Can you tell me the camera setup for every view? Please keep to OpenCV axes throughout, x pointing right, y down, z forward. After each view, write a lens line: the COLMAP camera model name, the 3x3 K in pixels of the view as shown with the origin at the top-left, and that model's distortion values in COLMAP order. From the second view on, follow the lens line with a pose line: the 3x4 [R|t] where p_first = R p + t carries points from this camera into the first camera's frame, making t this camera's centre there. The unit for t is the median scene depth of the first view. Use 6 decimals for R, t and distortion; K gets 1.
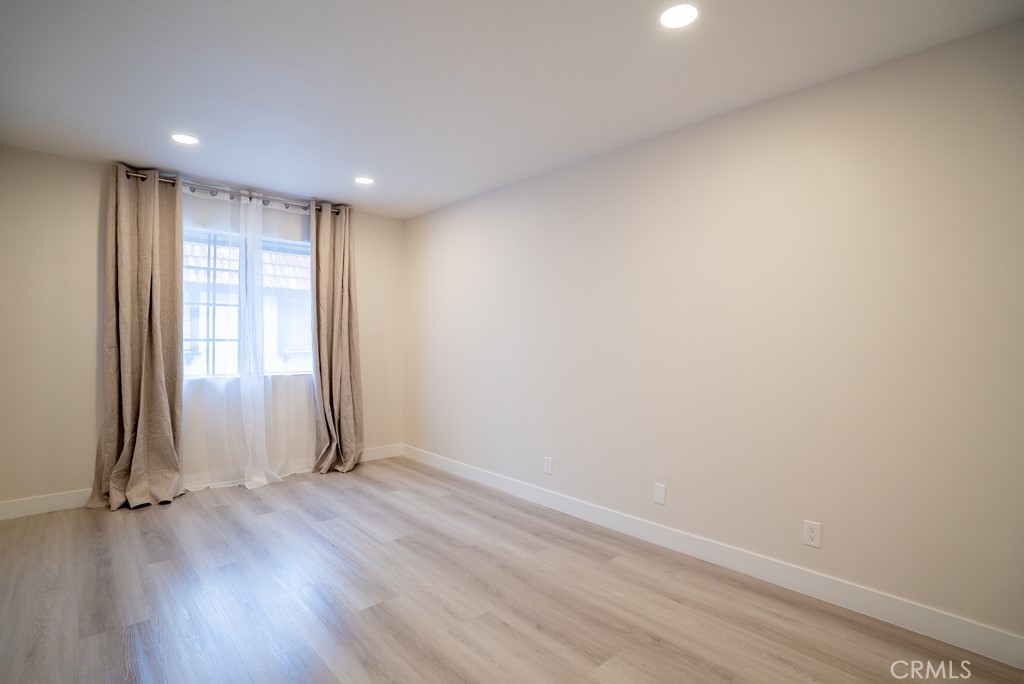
lens RADIAL K [[510.2, 0, 510.3], [0, 510.2, 346.4], [0, 0, 1]] dist [-0.017696, 0.000999]
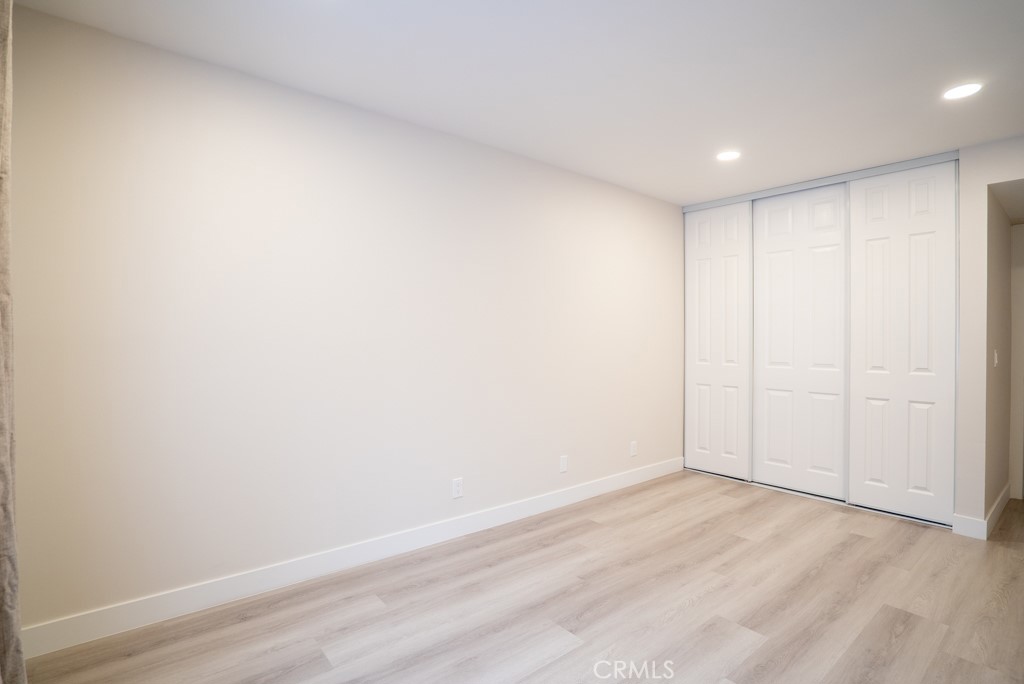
lens RADIAL K [[510.2, 0, 510.3], [0, 510.2, 346.4], [0, 0, 1]] dist [-0.017696, 0.000999]
pose [[0.002748, -0.020141, 0.999793, -0.971364], [-0.007698, 0.999767, 0.020162, -0.023816], [-0.999967, -0.007752, 0.002592, 1.160504]]
